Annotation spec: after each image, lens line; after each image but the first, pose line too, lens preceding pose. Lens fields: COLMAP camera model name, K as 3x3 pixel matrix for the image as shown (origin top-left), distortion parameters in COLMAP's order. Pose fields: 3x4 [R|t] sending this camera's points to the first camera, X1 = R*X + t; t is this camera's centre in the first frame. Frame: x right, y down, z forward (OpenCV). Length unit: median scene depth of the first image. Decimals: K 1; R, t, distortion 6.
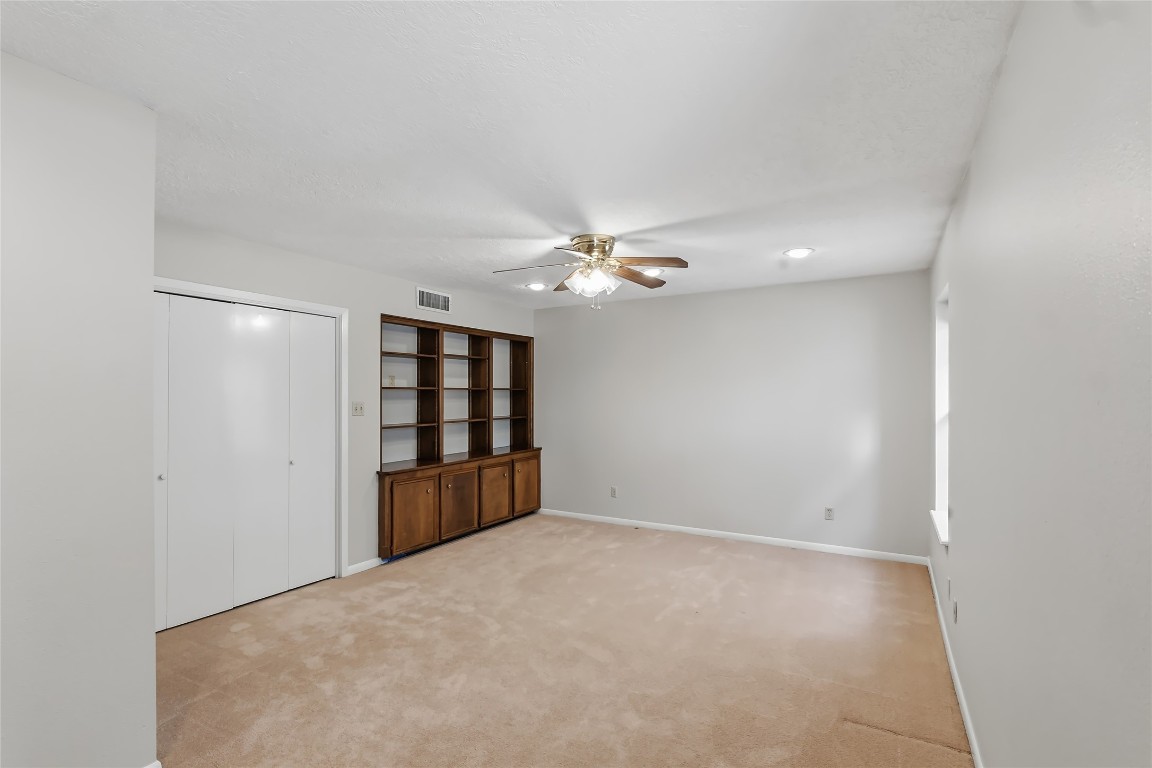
lens RADIAL K [[537.8, 0, 570.0], [0, 537.8, 391.9], [0, 0, 1]] dist [-0.004859, 0.000394]
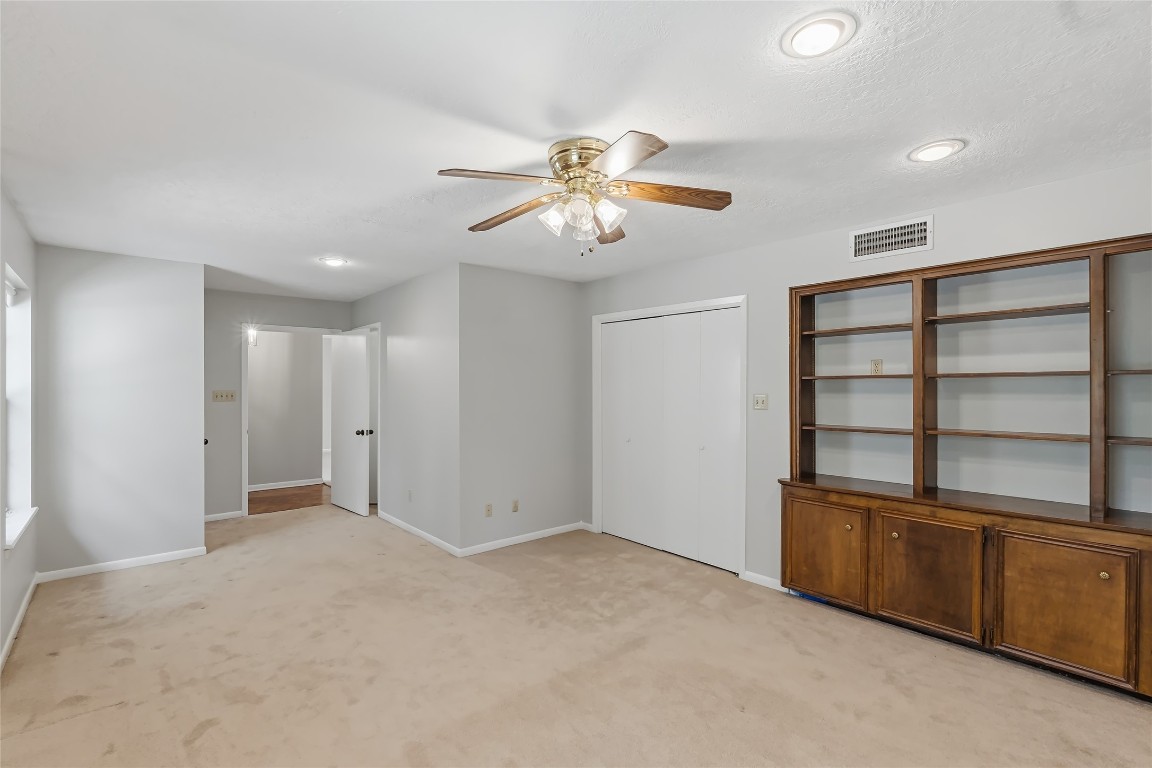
lens RADIAL K [[537.8, 0, 570.0], [0, 537.8, 391.9], [0, 0, 1]] dist [-0.004859, 0.000394]
pose [[-0.320342, 0.011248, -0.947235, 0.485022], [0.007368, 0.999929, 0.009382, 0.003371], [0.947273, -0.003974, -0.320402, 0.867627]]
